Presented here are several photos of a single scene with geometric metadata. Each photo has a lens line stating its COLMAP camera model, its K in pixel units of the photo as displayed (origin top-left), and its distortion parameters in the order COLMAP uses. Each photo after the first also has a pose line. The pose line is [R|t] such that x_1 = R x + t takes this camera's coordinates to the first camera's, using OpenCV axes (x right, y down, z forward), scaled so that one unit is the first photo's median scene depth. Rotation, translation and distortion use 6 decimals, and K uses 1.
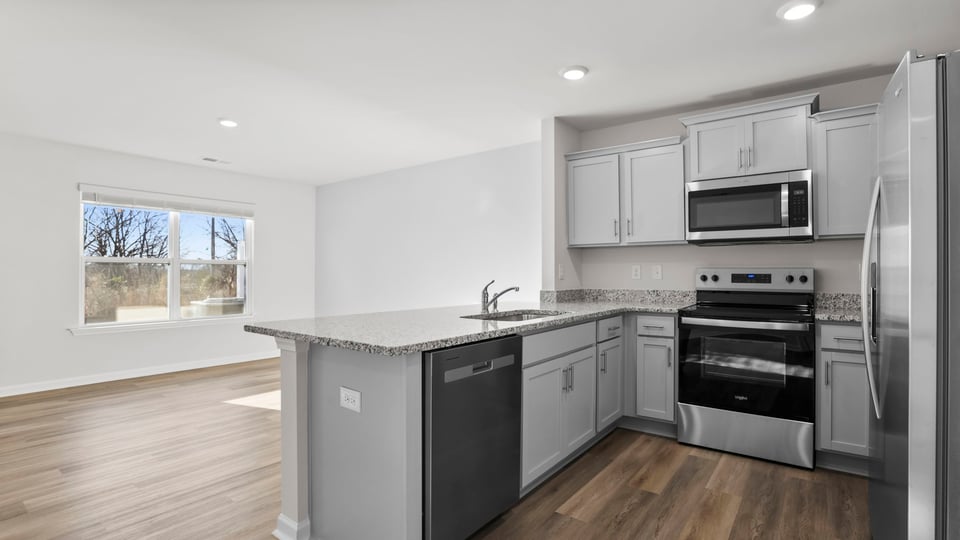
lens RADIAL K [[466.6, 0, 480.0], [0, 466.6, 270.0], [0, 0, 1]] dist [-0.001264, -0.000089]
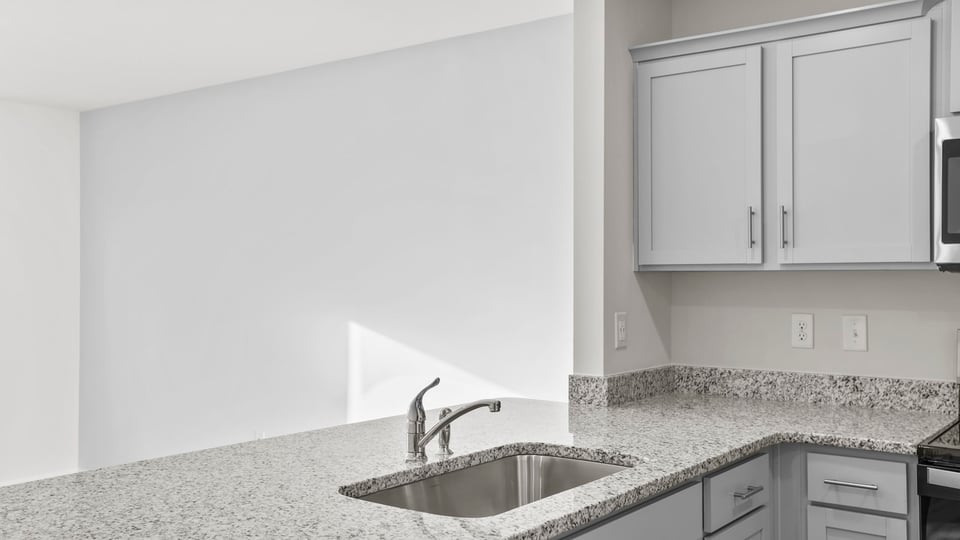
lens RADIAL K [[890.4, 0, 480.0], [0, 890.4, 270.0], [0, 0, 1]] dist [0.094498, 0.013182]
pose [[0.999963, -0.002243, -0.008263, 0.057954], [0.002392, 0.999835, 0.018010, -0.068190], [0.008221, -0.018029, 0.999804, 0.207372]]
